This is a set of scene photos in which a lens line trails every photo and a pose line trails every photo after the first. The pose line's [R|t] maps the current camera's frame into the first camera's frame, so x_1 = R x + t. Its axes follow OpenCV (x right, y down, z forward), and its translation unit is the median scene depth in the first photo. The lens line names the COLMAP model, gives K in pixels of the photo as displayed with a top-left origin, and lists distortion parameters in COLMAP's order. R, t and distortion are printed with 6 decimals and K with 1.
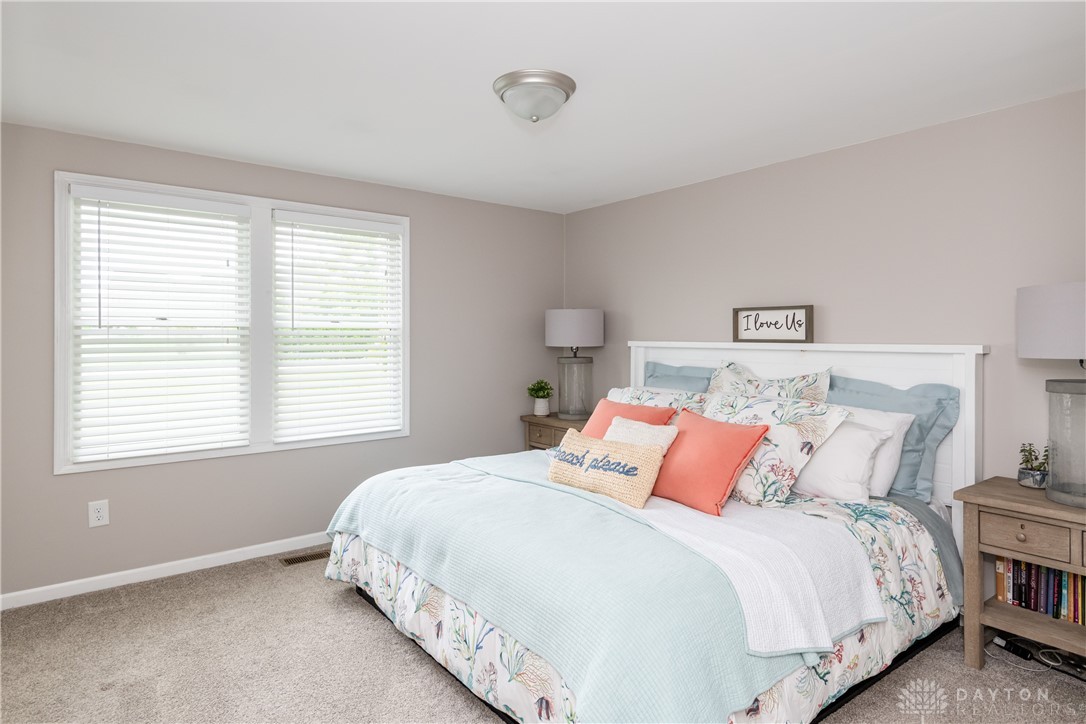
lens RADIAL K [[582.6, 0, 543.0], [0, 582.6, 362.0], [0, 0, 1]] dist [0.043553, -0.031632]
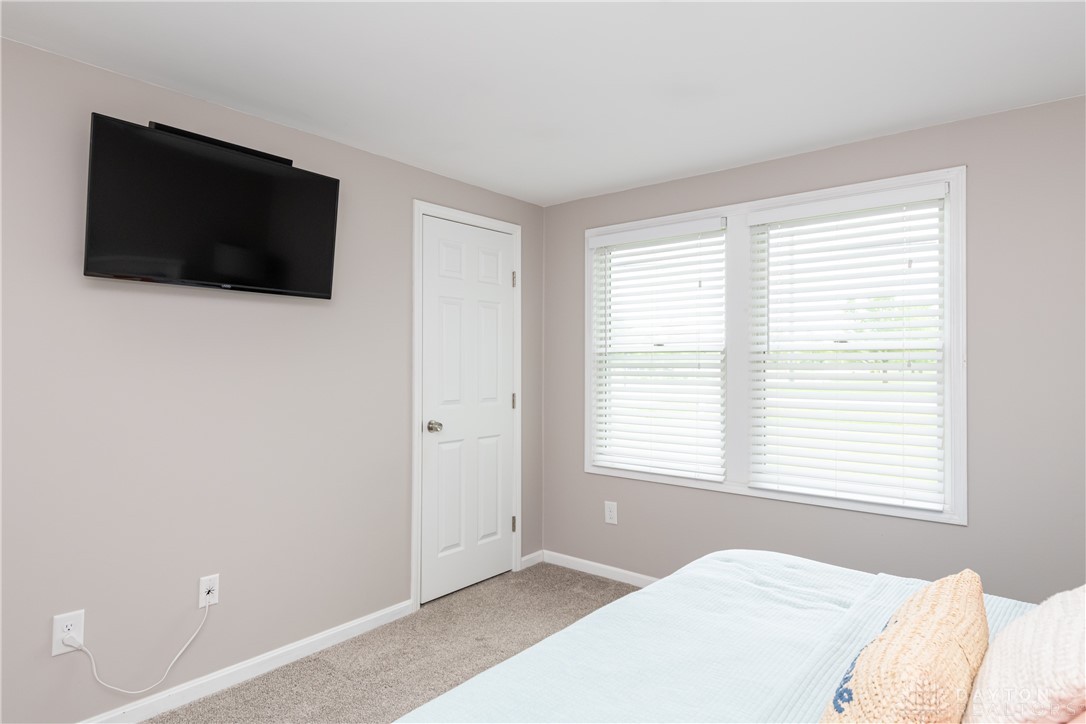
lens RADIAL K [[630.0, 0, 543.0], [0, 630.0, 362.0], [0, 0, 1]] dist [-0.001577, -0.000180]
pose [[0.205214, 0.001437, -0.978716, 0.294134], [-0.038846, 0.999223, -0.006678, -0.019029], [0.977946, 0.039389, 0.205110, 0.402500]]
